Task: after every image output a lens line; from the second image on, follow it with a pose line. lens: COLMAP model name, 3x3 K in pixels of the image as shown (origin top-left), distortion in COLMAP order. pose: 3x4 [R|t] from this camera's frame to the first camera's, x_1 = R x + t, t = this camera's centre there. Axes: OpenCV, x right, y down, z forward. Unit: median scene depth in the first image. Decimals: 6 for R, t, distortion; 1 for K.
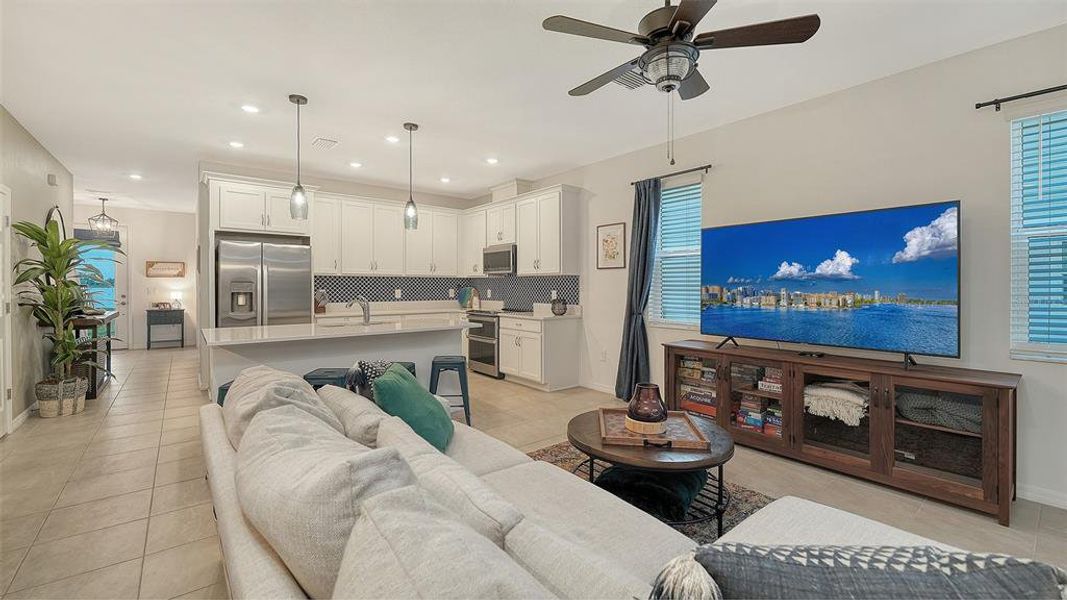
lens RADIAL K [[436.4, 0, 532.3], [0, 436.4, 285.3], [0, 0, 1]] dist [0.002495, 0.000266]
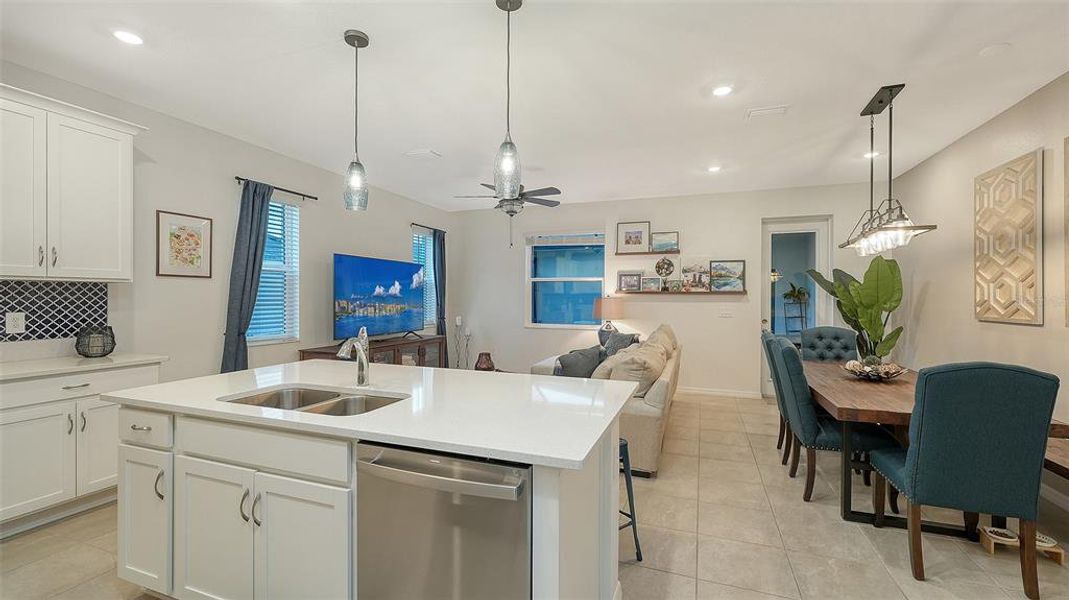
lens RADIAL K [[442.5, 0, 531.3], [0, 442.5, 299.7], [0, 0, 1]] dist [-0.002371, -0.000224]
pose [[-0.504065, -0.000599, 0.863665, -1.063678], [0.001305, 0.999998, 0.001455, -0.002279], [-0.863665, 0.001861, -0.504064, 1.287479]]
